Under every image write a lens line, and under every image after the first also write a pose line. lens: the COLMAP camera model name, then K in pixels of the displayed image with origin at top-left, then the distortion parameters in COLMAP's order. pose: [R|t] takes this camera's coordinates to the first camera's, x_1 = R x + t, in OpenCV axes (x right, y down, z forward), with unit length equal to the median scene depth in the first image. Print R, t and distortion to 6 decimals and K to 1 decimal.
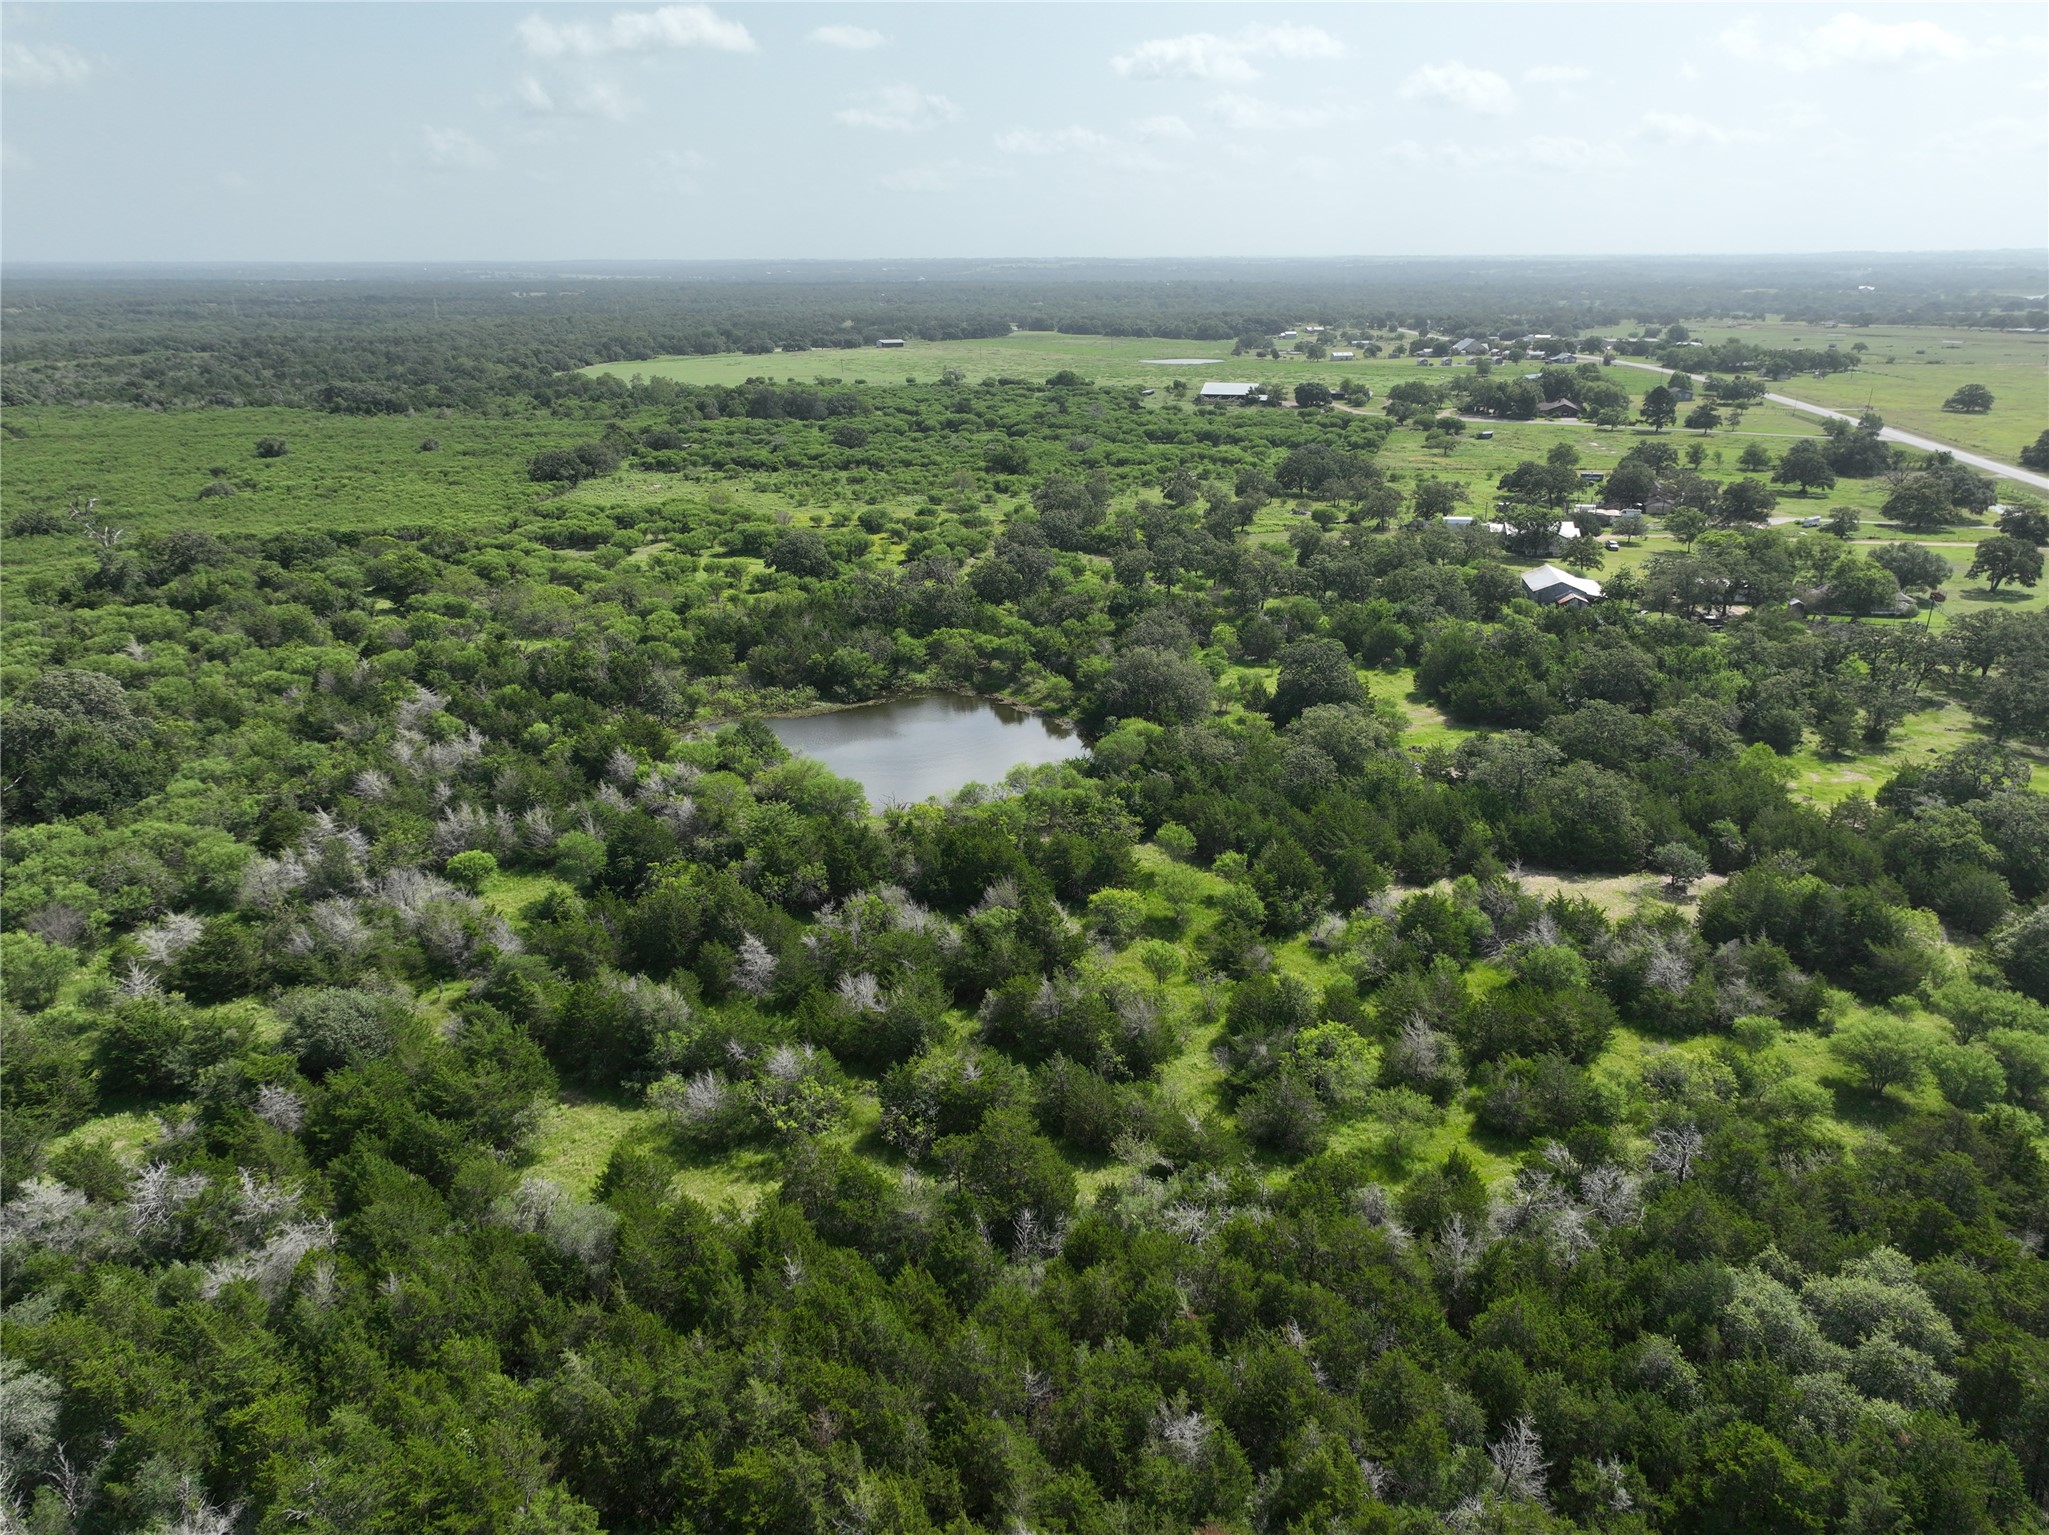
lens RADIAL K [[1441.8, 0, 1030.4], [0, 1441.8, 774.9], [0, 0, 1]] dist [-0.004349, 0.022093]
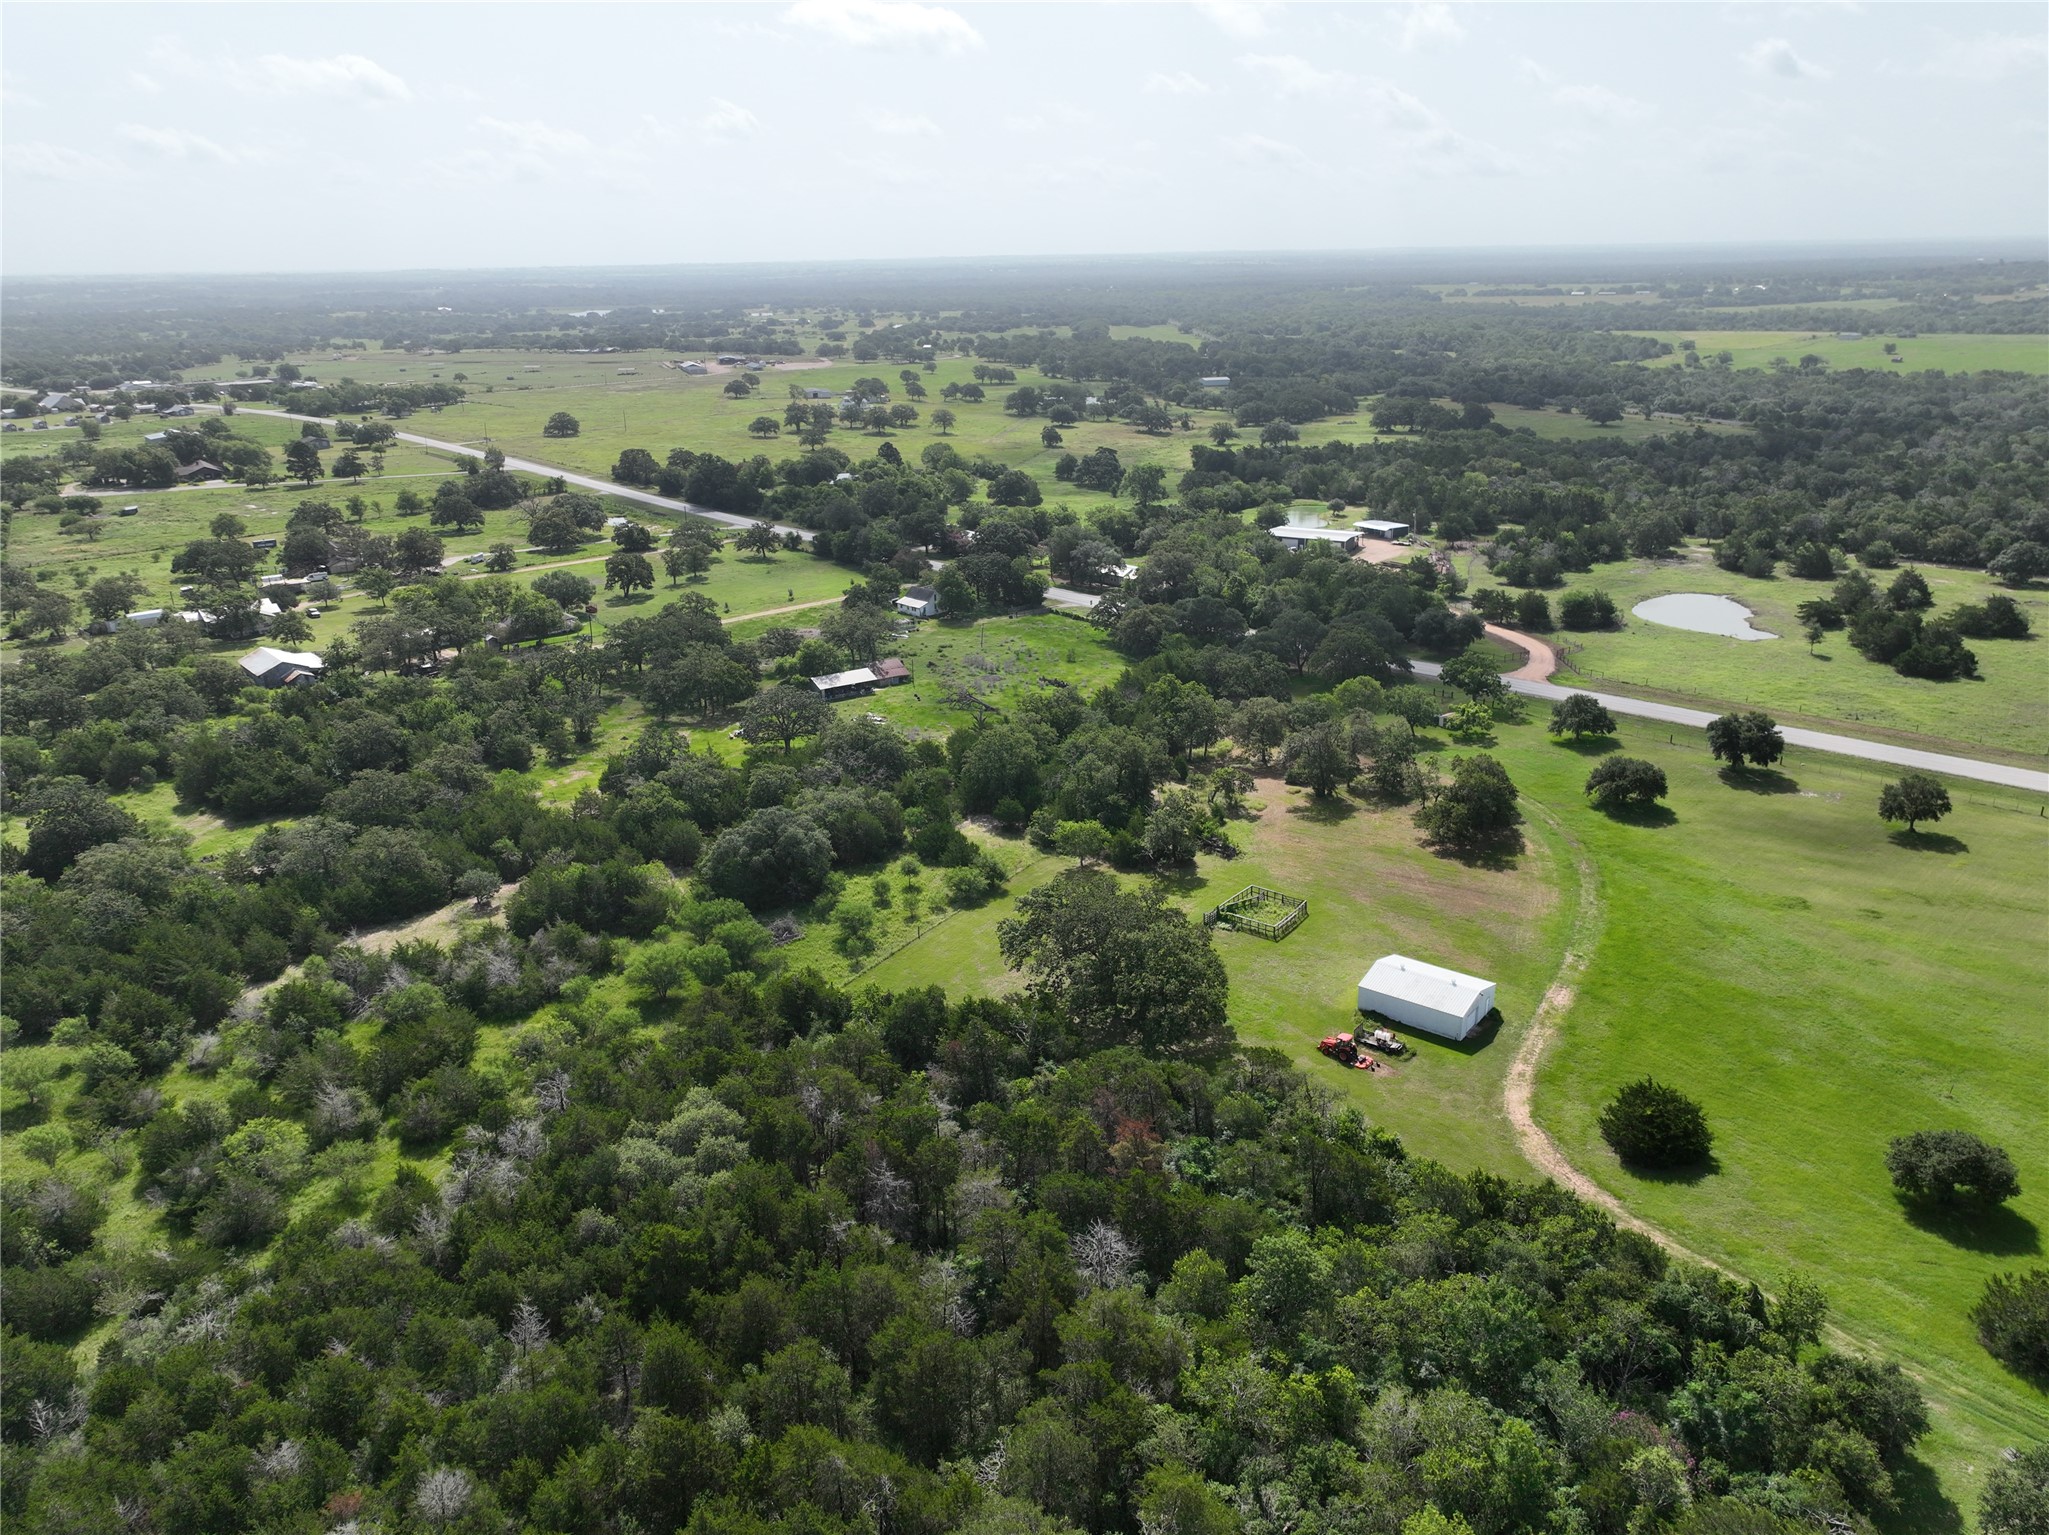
lens RADIAL K [[1441.8, 0, 1030.4], [0, 1441.8, 774.9], [0, 0, 1]] dist [-0.004349, 0.022093]
pose [[0.643768, -0.267243, 0.717038, -0.084641], [0.274105, 0.955390, 0.109982, -0.028299], [-0.714443, 0.125741, 0.688303, -0.158784]]
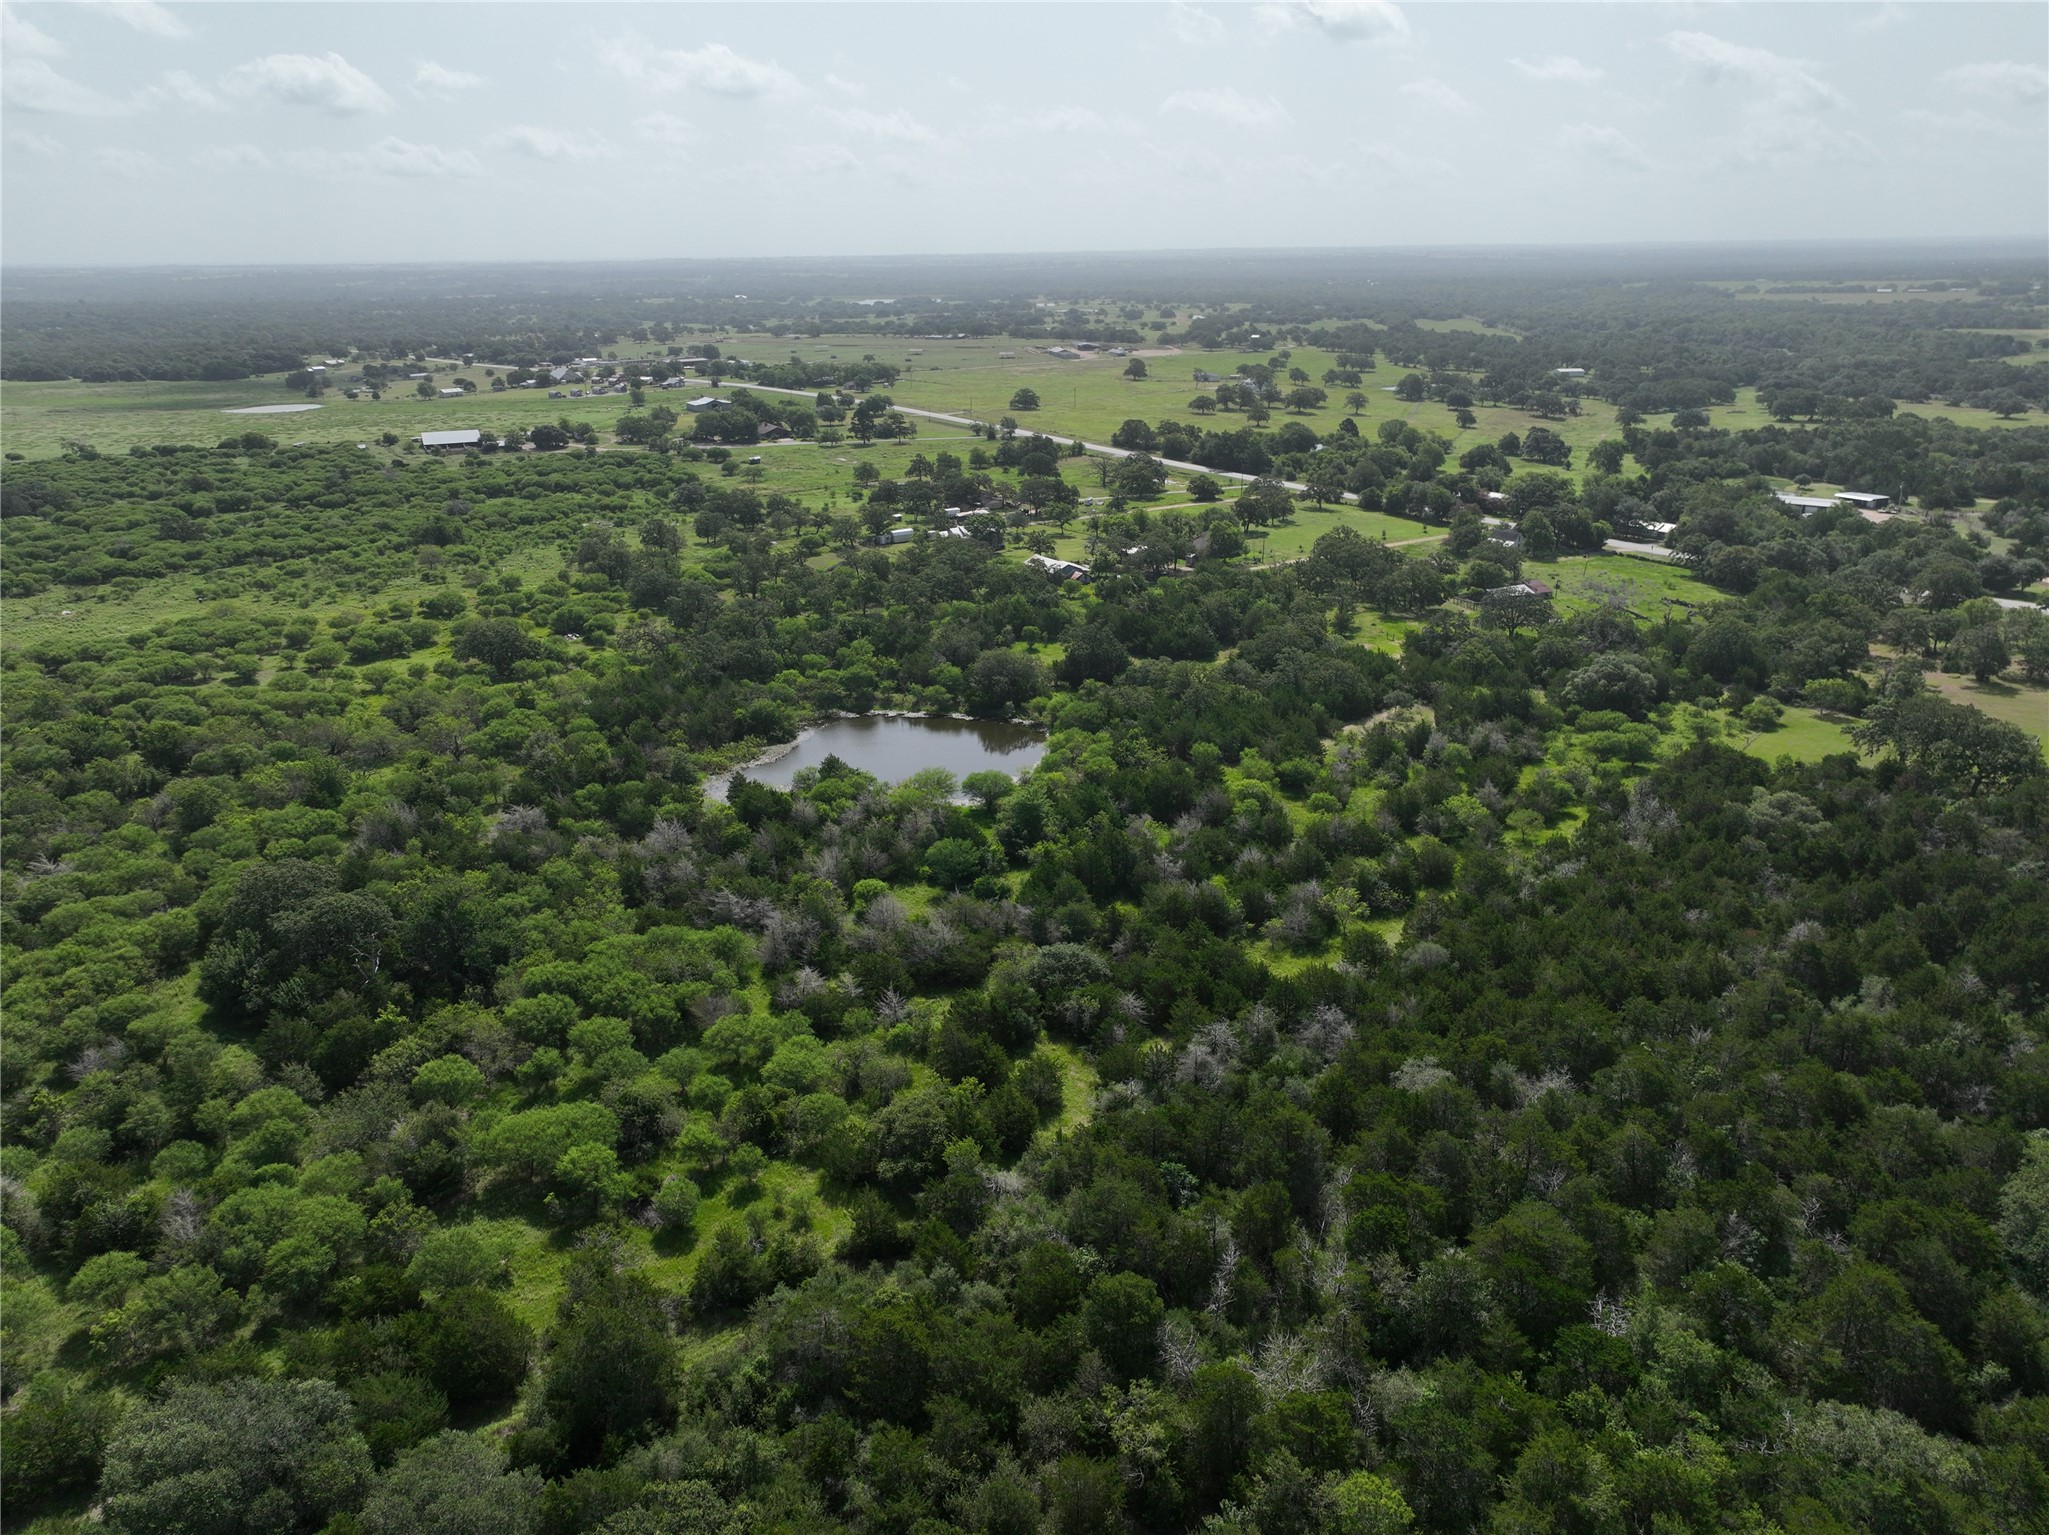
lens RADIAL K [[1441.8, 0, 1030.4], [0, 1441.8, 774.9], [0, 0, 1]] dist [-0.004349, 0.022093]
pose [[0.744051, -0.234155, 0.625747, -0.809112], [0.236365, 0.968260, 0.081271, -0.081735], [-0.624916, 0.087434, 0.775781, -0.056306]]
